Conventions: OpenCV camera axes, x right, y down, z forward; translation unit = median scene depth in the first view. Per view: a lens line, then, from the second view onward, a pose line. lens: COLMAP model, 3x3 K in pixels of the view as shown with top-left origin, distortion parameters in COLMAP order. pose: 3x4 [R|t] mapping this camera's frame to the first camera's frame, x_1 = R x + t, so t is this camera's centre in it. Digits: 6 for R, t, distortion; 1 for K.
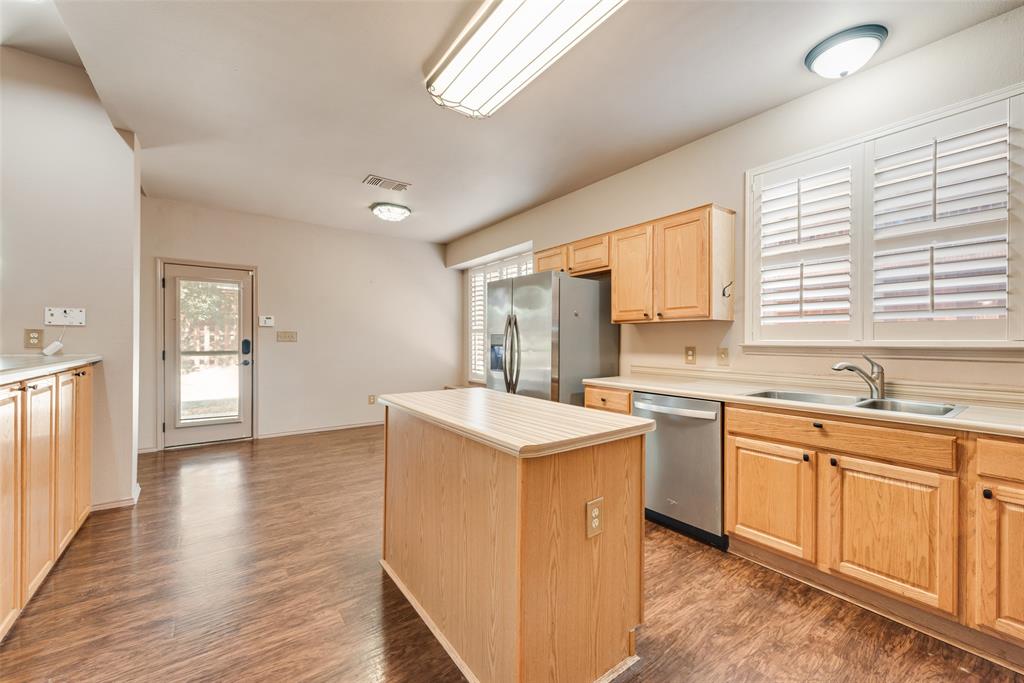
lens RADIAL K [[399.5, 0, 505.5], [0, 399.5, 343.5], [0, 0, 1]] dist [0.011384, -0.001074]
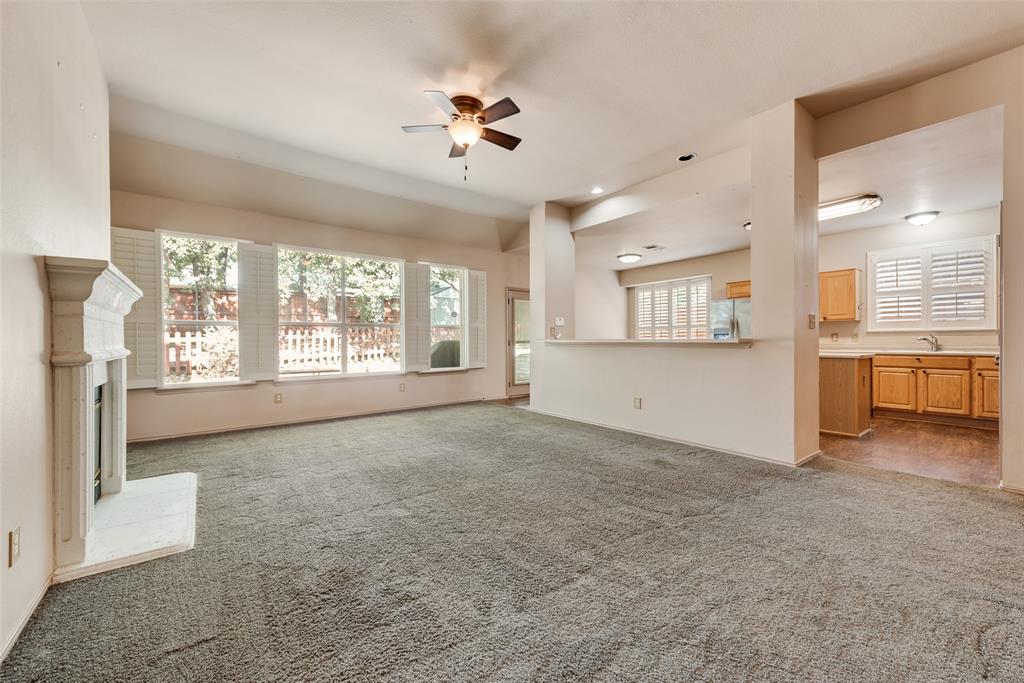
lens RADIAL K [[399.5, 0, 506.1], [0, 399.5, 343.0], [0, 0, 1]] dist [0.011384, -0.001074]
pose [[0.999462, -0.010765, 0.030975, -1.493044], [0.010789, 0.999942, -0.000630, 0.047858], [-0.030966, 0.000964, 0.999520, -1.175533]]
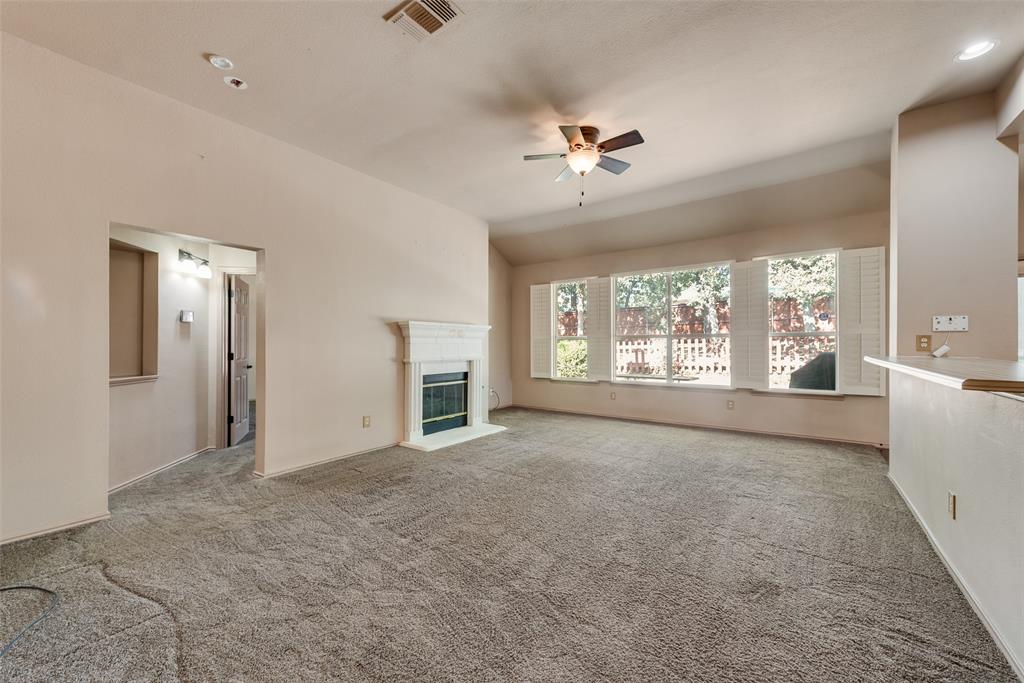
lens RADIAL K [[399.5, 0, 506.6], [0, 399.5, 343.3], [0, 0, 1]] dist [0.011384, -0.001074]
pose [[0.298065, -0.008027, -0.954512, -0.387201], [-0.004525, 0.999942, -0.009822, 0.006154], [0.954535, 0.007247, 0.298011, -0.549403]]
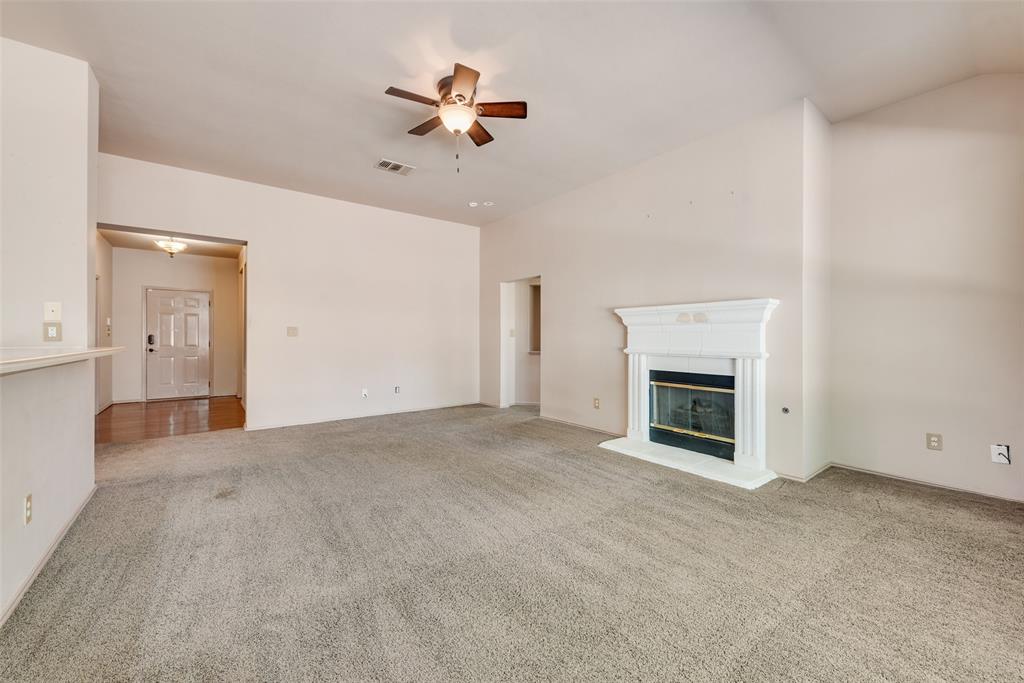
lens RADIAL K [[399.5, 0, 510.6], [0, 399.5, 338.4], [0, 0, 1]] dist [0.011384, -0.001074]
pose [[-0.999819, -0.006120, -0.017992, -1.710121], [-0.006269, 0.999947, 0.008201, 0.005150], [0.017941, 0.008312, -0.999804, 1.222909]]
